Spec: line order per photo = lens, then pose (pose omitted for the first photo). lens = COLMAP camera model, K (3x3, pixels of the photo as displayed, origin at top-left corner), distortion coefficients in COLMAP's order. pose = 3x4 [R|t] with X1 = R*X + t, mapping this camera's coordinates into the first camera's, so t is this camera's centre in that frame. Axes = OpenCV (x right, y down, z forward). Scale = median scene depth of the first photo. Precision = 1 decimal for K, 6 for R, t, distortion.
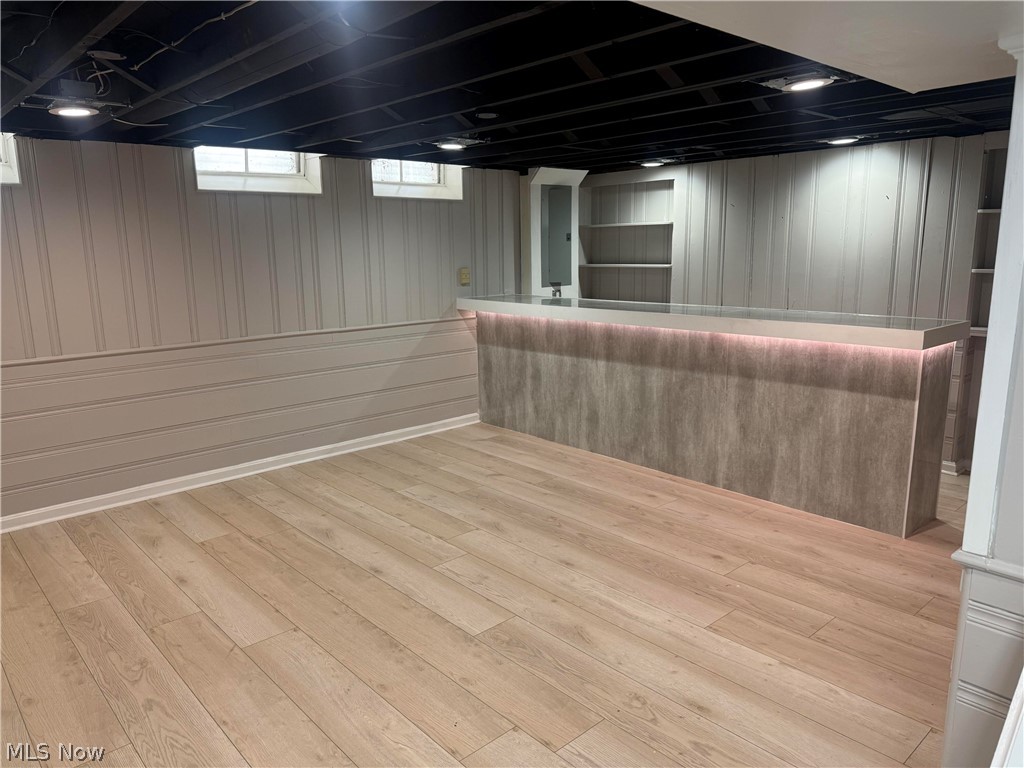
lens RADIAL K [[717.2, 0, 514.0], [0, 717.2, 386.4], [0, 0, 1]] dist [0.094249, -0.133959]
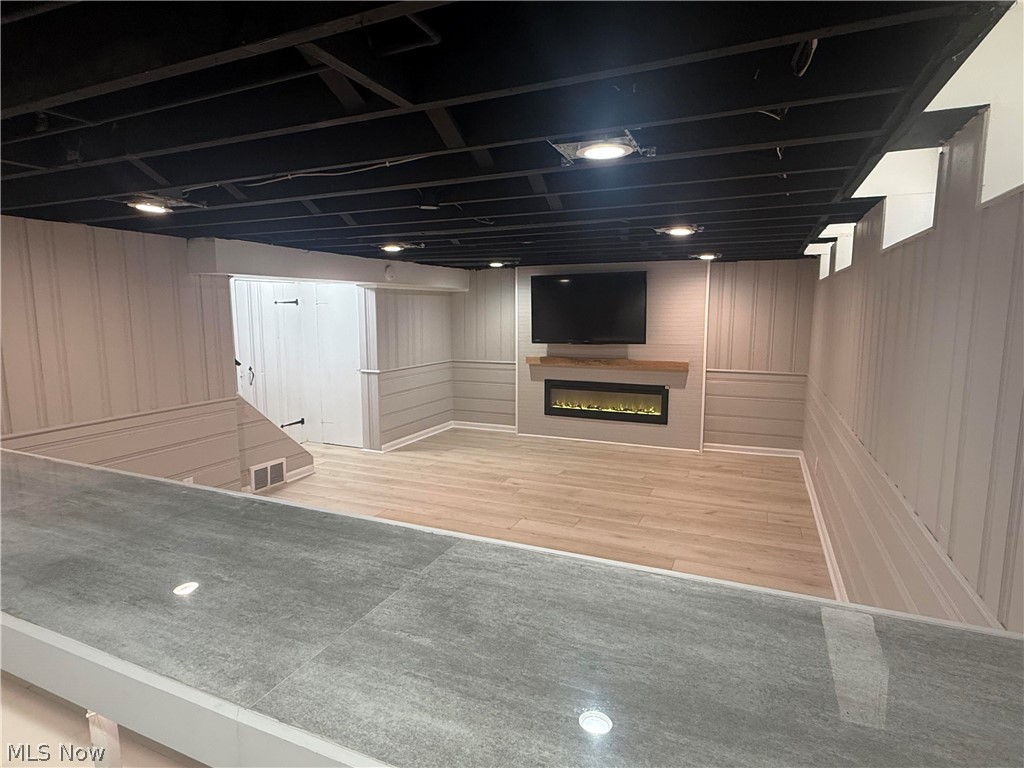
lens RADIAL K [[555.7, 0, 512.0], [0, 555.7, 384.0], [0, 0, 1]] dist [-0.000110, 0.000213]
pose [[-0.914021, 0.070477, -0.399497, 0.149774], [-0.065630, 0.946129, 0.317068, -0.307166], [0.400322, 0.316025, -0.860157, 1.442118]]
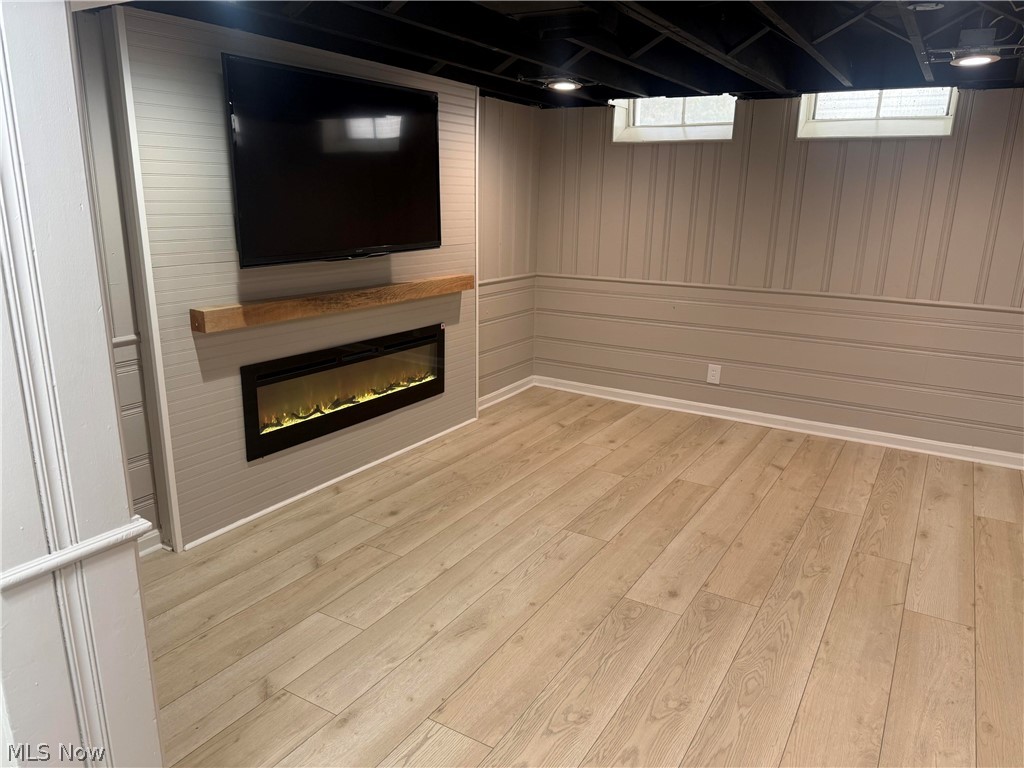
lens RADIAL K [[717.2, 0, 514.0], [0, 717.2, 386.4], [0, 0, 1]] dist [0.094249, -0.133959]
pose [[0.286481, 0.268658, -0.919648, 0.199017], [-0.216717, 0.953172, 0.210942, -0.013656], [0.933254, 0.138873, 0.331288, 0.091530]]
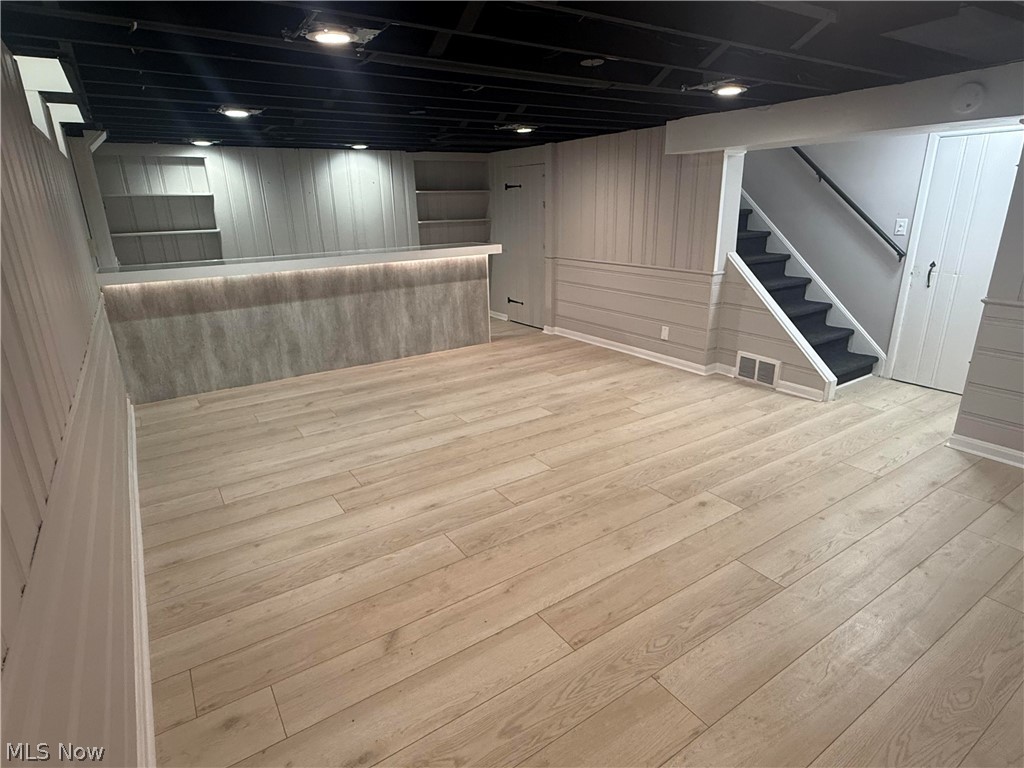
lens RADIAL K [[556.8, 0, 514.1], [0, 556.8, 383.7], [0, 0, 1]] dist [-0.000628, -0.000011]
pose [[0.147857, -0.295451, 0.943847, -0.958379], [0.217291, 0.940723, 0.260433, -0.087218], [-0.964844, 0.166583, 0.203291, 0.537393]]
